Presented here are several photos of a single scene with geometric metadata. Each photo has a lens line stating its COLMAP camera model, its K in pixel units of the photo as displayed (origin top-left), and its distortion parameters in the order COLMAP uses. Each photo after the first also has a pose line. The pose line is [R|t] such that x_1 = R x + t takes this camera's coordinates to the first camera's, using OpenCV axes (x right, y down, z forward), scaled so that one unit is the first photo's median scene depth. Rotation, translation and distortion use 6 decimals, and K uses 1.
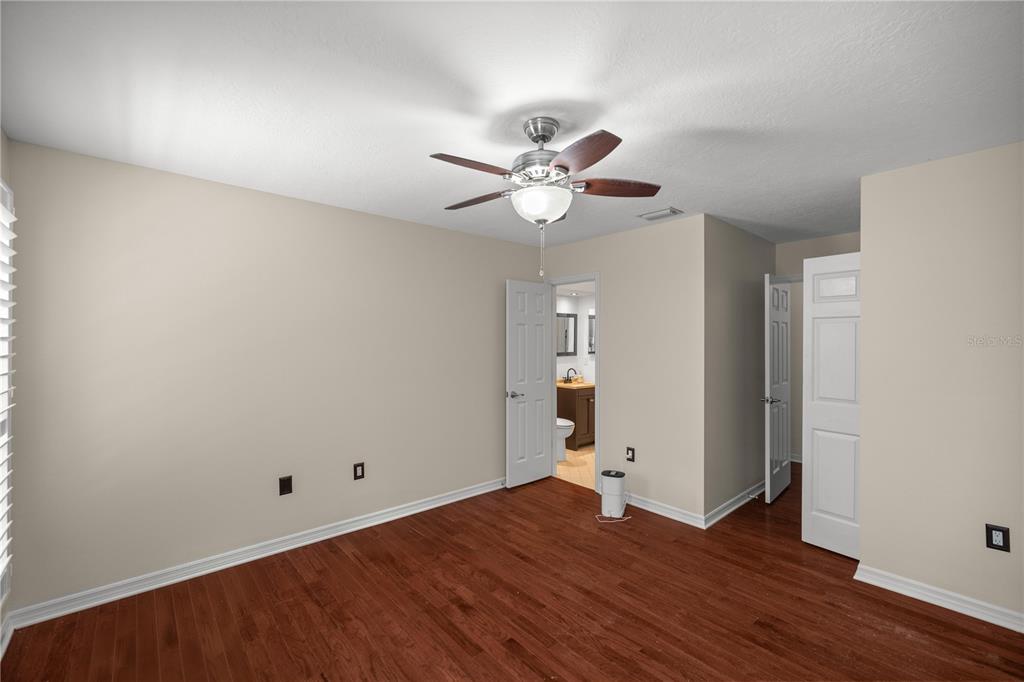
lens RADIAL K [[432.7, 0, 513.0], [0, 432.7, 340.2], [0, 0, 1]] dist [0.003688, -0.000234]
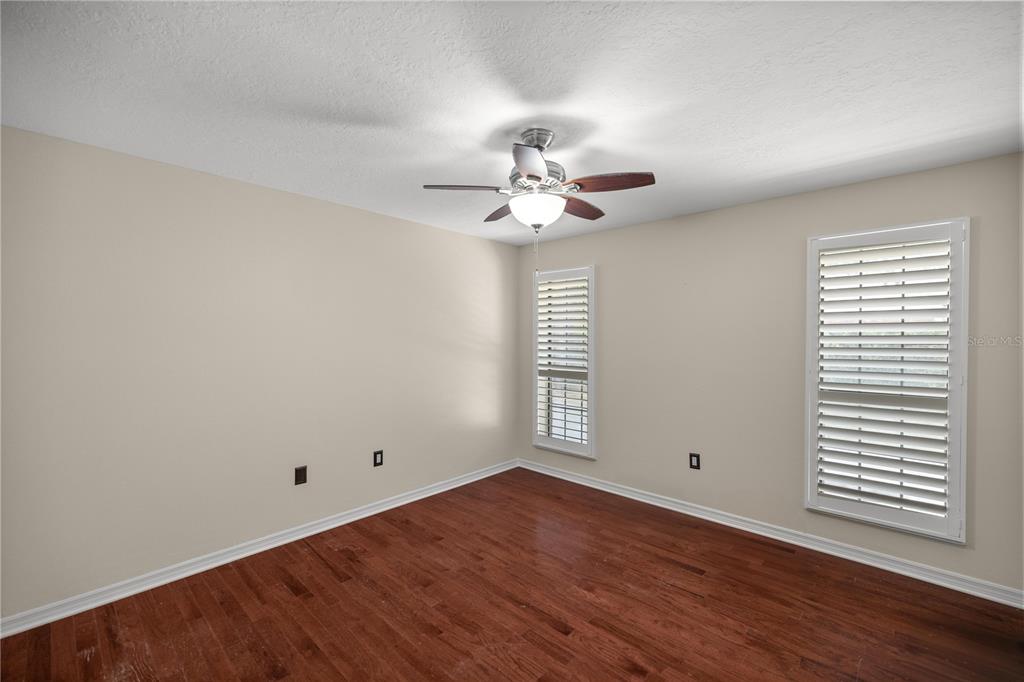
lens RADIAL K [[432.7, 0, 511.2], [0, 432.7, 339.0], [0, 0, 1]] dist [0.003688, -0.000234]
pose [[-0.995045, -0.005412, -0.099280, 0.227773], [-0.006119, 0.999958, 0.006818, -0.000331], [0.099239, 0.007392, -0.995036, 1.979364]]
